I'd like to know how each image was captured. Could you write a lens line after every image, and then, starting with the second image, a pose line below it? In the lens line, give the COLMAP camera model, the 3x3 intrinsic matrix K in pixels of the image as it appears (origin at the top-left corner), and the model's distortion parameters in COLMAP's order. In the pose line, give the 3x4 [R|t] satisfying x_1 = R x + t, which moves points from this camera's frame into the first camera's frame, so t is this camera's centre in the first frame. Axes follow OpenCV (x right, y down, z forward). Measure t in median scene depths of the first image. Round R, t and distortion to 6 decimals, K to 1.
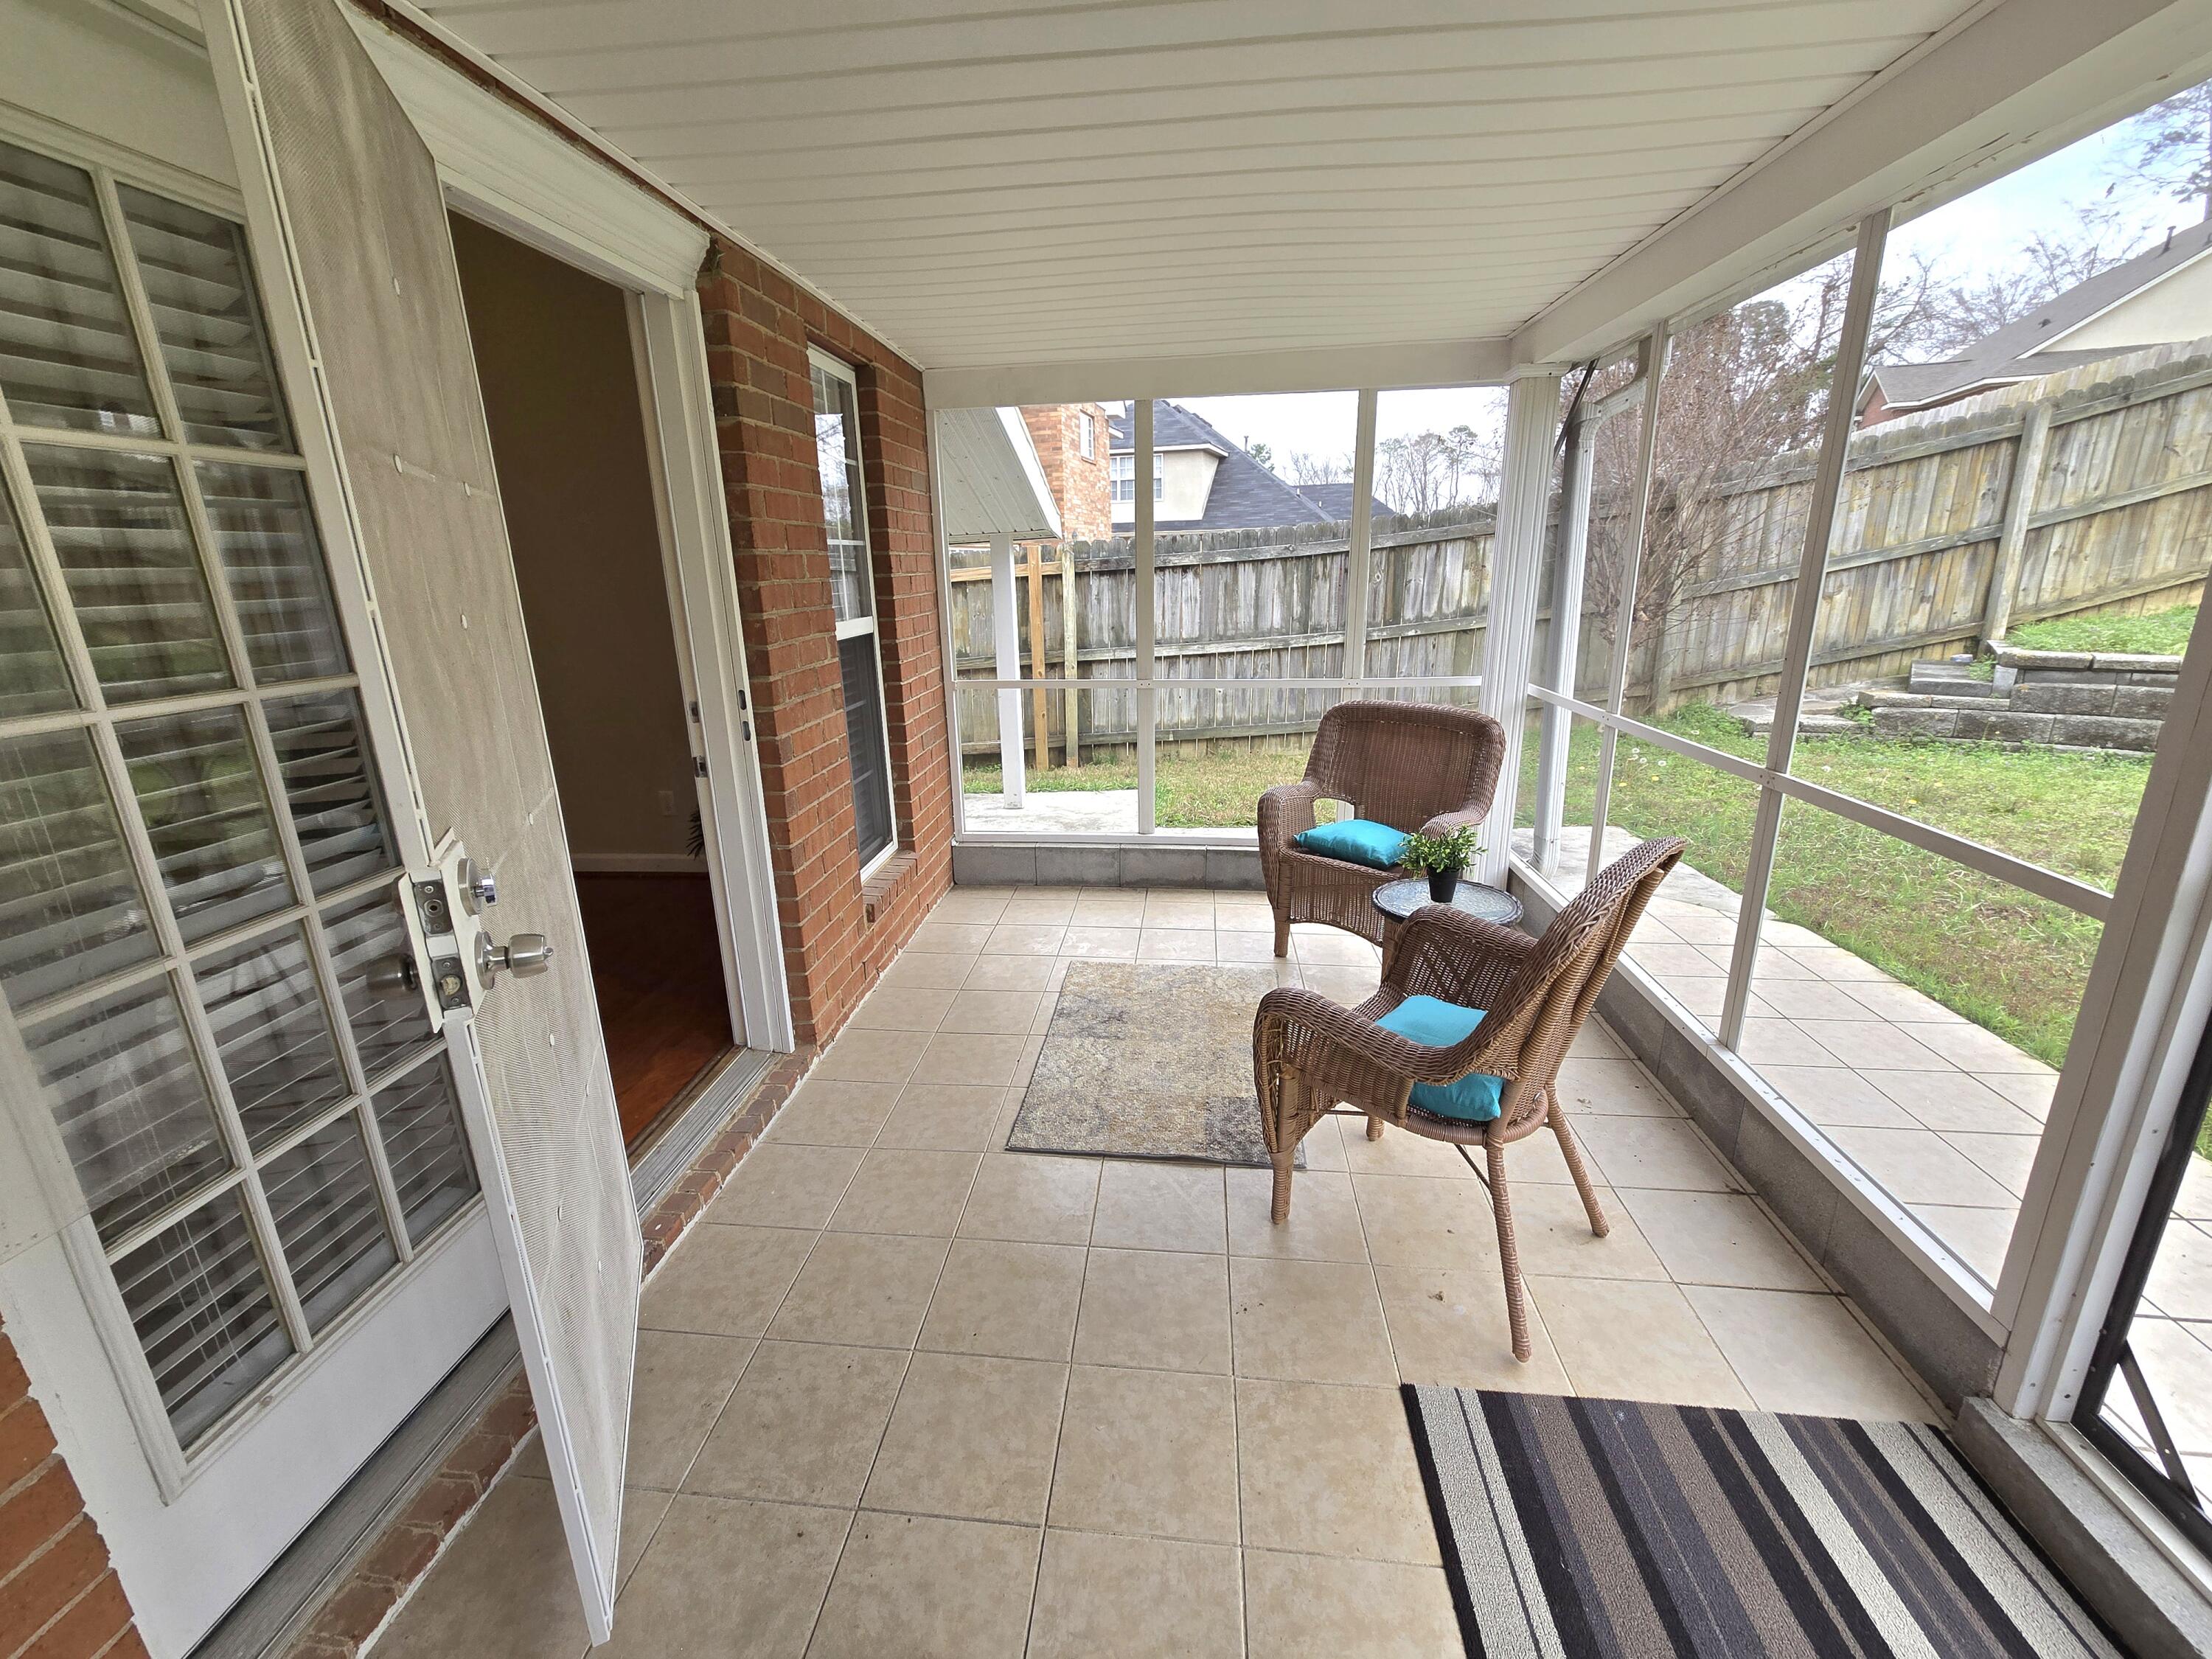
lens RADIAL K [[906.9, 0, 1104.0], [0, 906.9, 822.3], [0, 0, 1]] dist [0.002441, -0.000306]
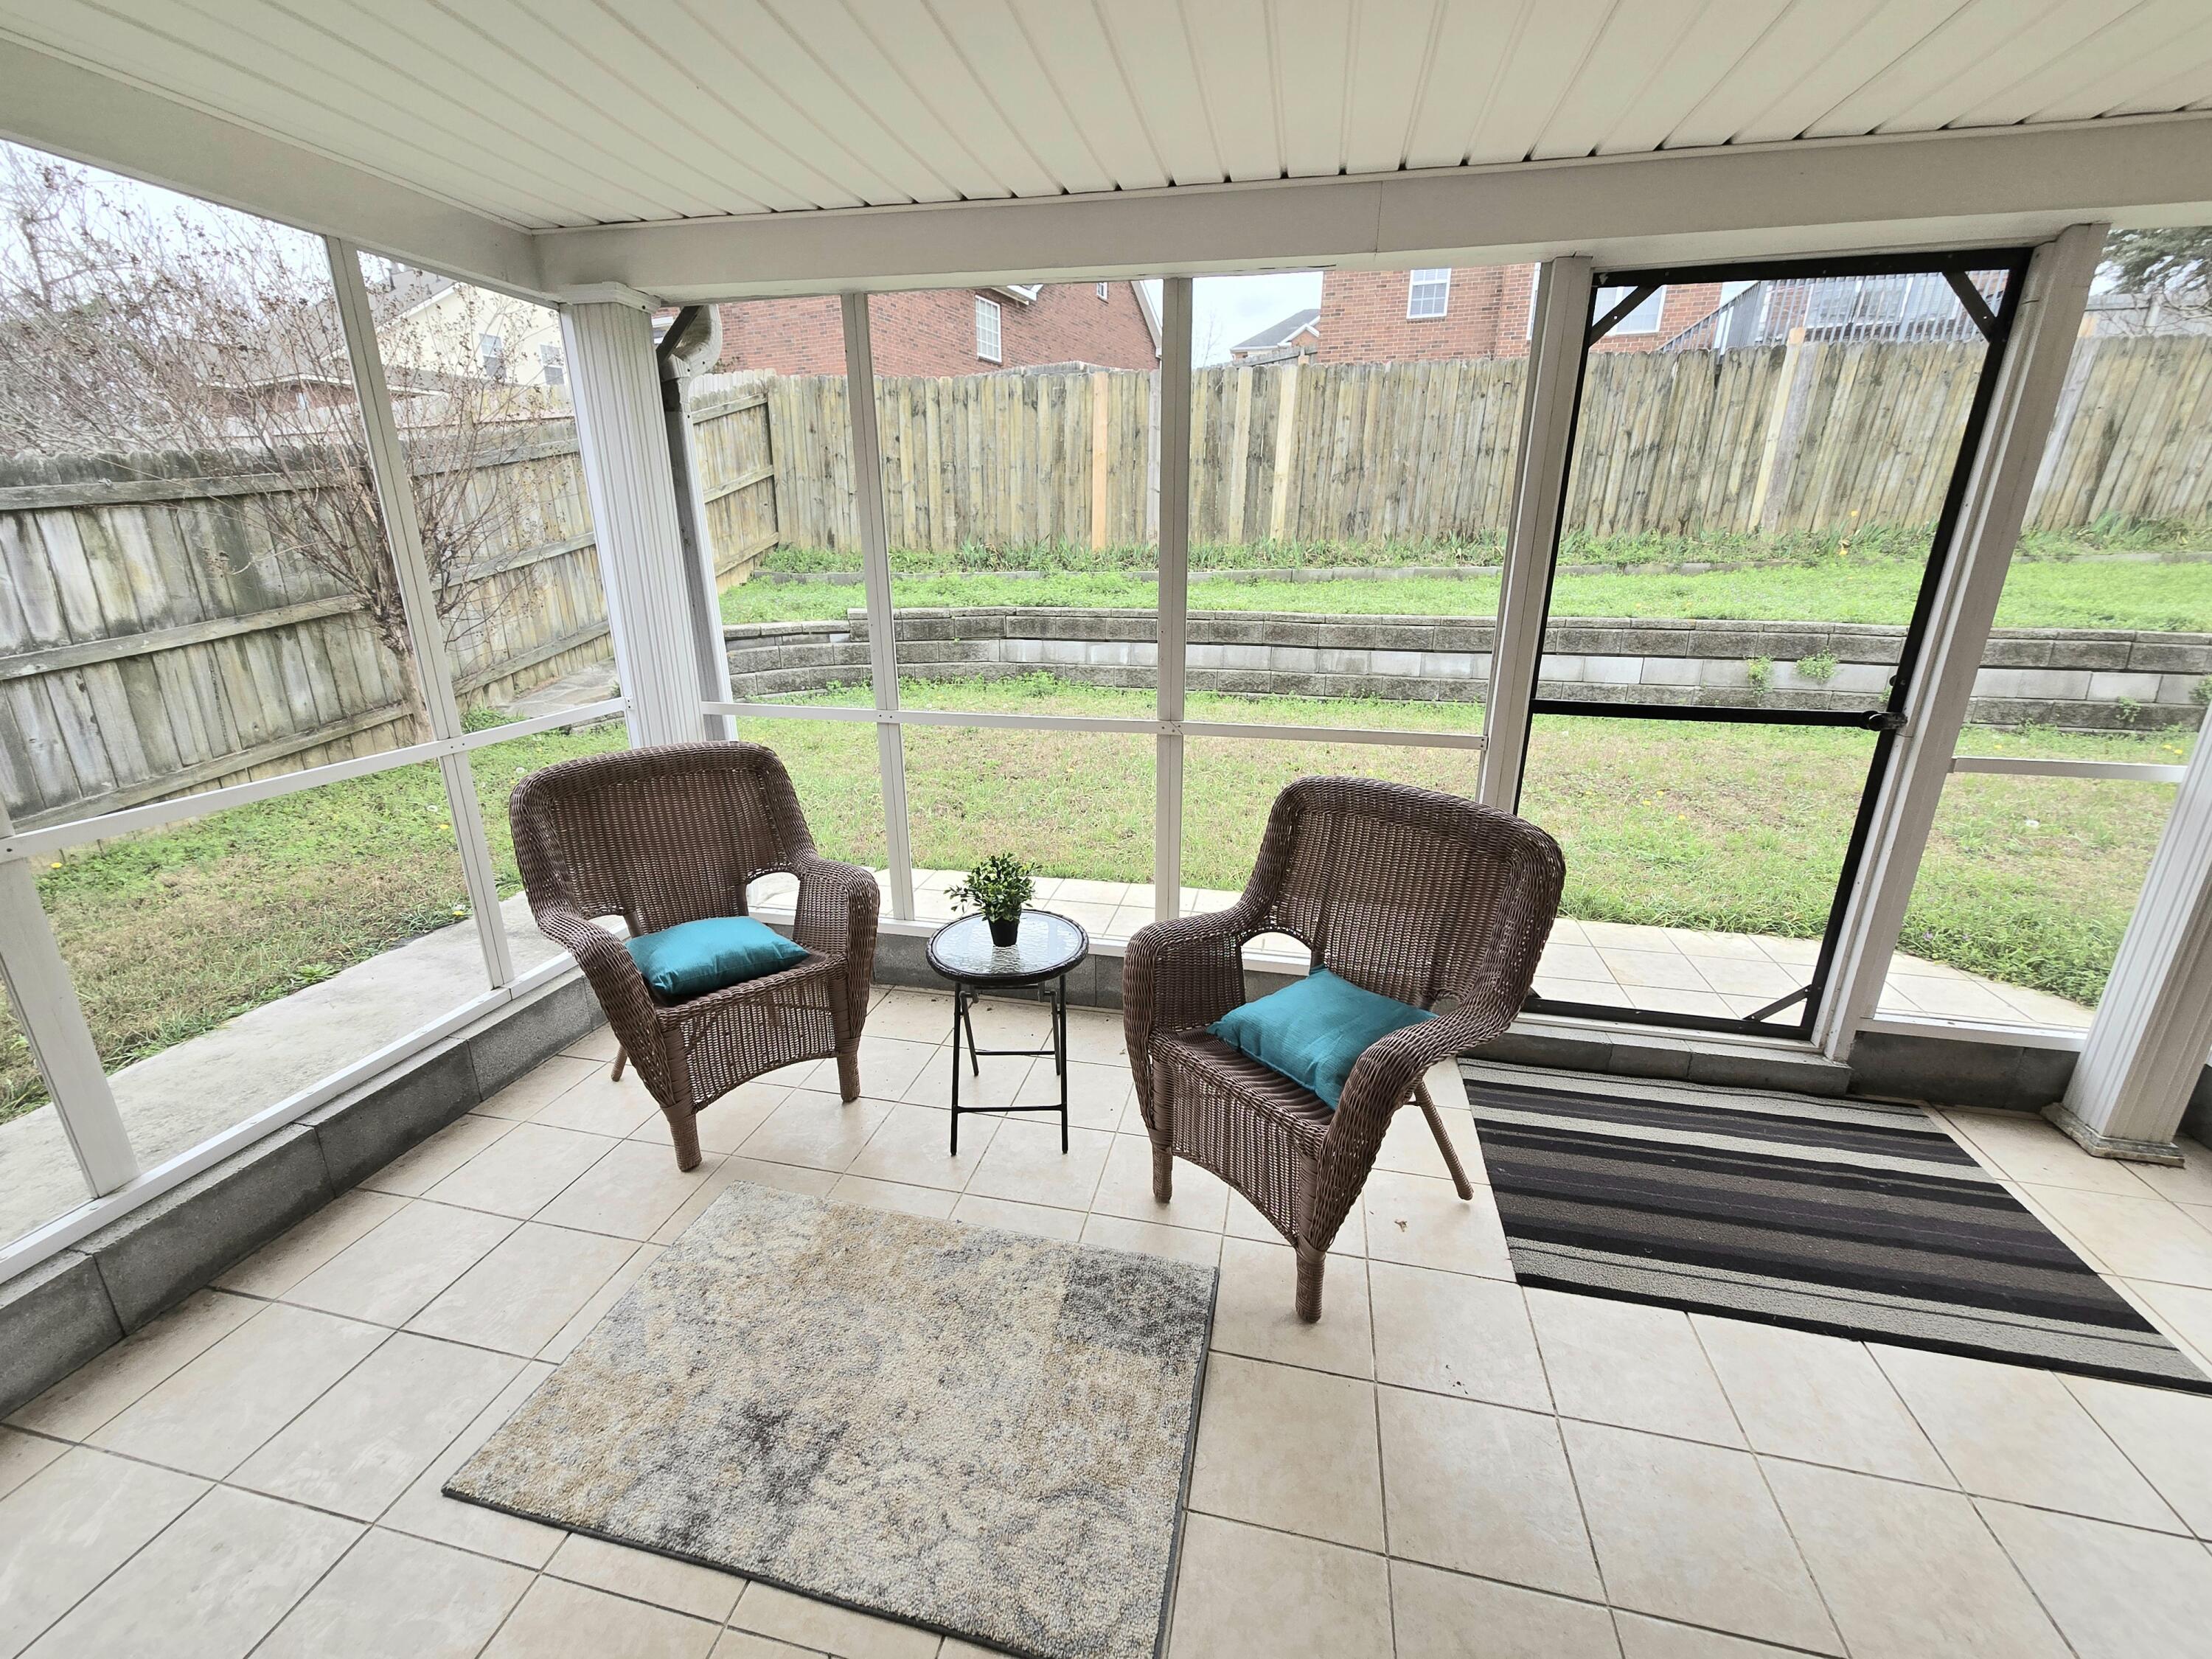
lens RADIAL K [[897.9, 0, 1106.0], [0, 897.9, 829.5], [0, 0, 1]] dist [-0.001924, -0.000292]
pose [[0.116040, -0.283289, 0.951989, -0.251565], [0.264823, 0.932592, 0.245237, -0.124954], [-0.957290, 0.223651, 0.183239, 0.454470]]
